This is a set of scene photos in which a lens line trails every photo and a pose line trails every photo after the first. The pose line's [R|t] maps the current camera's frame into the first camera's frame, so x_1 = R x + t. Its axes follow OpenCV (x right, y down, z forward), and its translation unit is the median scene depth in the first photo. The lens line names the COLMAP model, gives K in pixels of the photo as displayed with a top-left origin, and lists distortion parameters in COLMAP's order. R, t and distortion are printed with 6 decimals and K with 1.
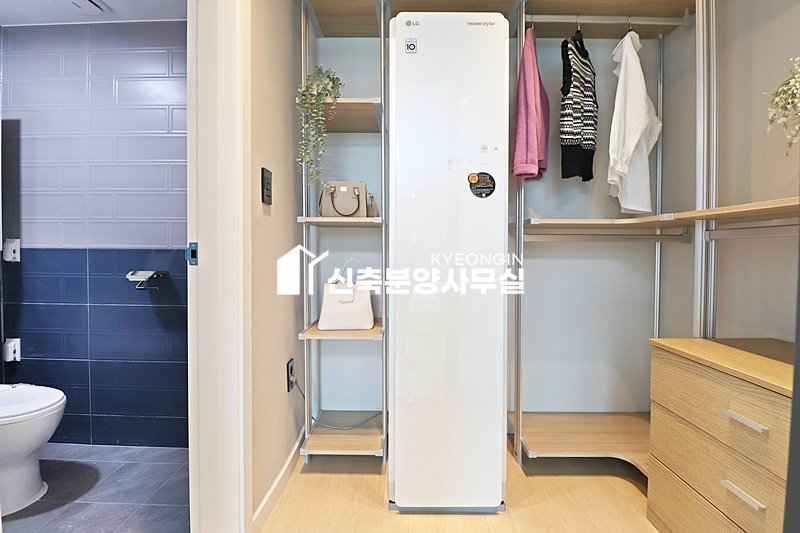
lens RADIAL K [[368.2, 0, 404.2], [0, 368.2, 261.3], [0, 0, 1]] dist [-0.004087, -0.012291]
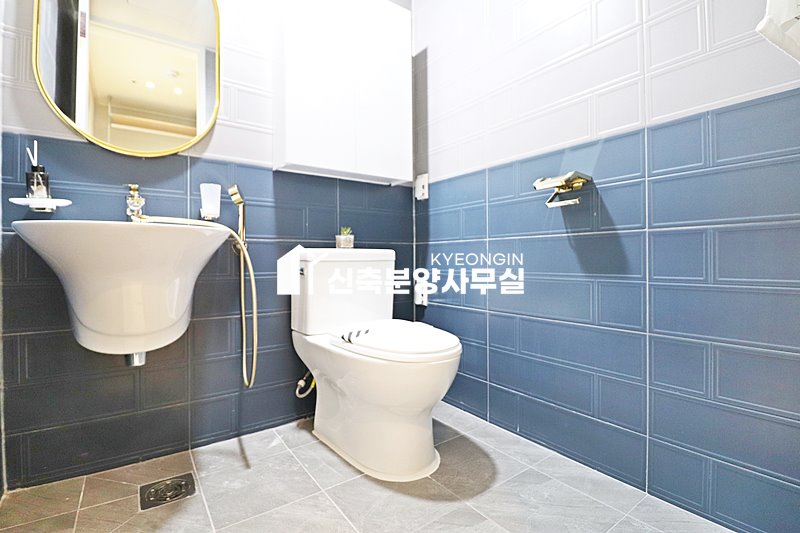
lens RADIAL K [[368.2, 0, 396.7], [0, 368.2, 261.7], [0, 0, 1]] dist [-0.004087, -0.012291]
pose [[0.580427, -0.012304, -0.814219, -0.366698], [-0.008255, 0.999746, -0.020992, 0.200049], [0.814270, 0.018905, 0.580178, 0.417059]]
